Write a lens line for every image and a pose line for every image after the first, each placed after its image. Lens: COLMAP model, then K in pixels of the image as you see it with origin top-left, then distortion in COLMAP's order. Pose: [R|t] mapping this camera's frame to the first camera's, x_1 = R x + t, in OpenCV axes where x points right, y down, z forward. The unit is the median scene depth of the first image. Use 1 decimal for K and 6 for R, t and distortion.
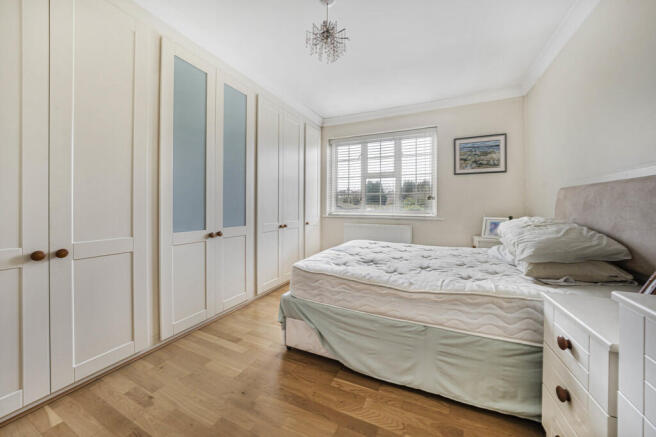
lens RADIAL K [[234.8, 0, 328.2], [0, 234.8, 207.0], [0, 0, 1]] dist [-0.018198, -0.000079]
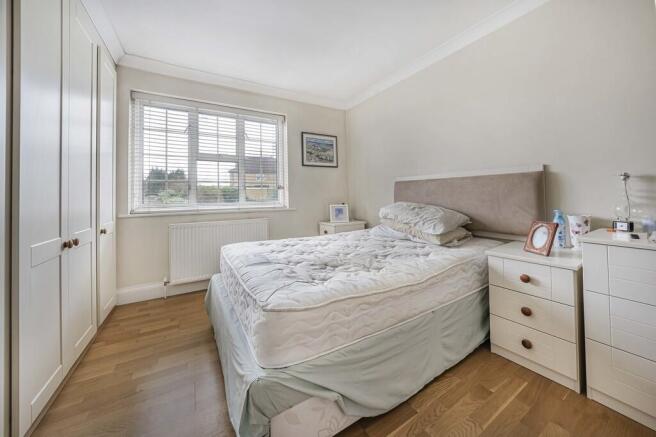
lens RADIAL K [[234.8, 0, 332.8], [0, 234.8, 190.7], [0, 0, 1]] dist [-0.018198, -0.000079]
pose [[0.560865, 0.005168, 0.827891, -0.265994], [0.020802, 0.999577, -0.020333, -0.001885], [-0.827646, 0.028625, 0.560521, 0.306637]]
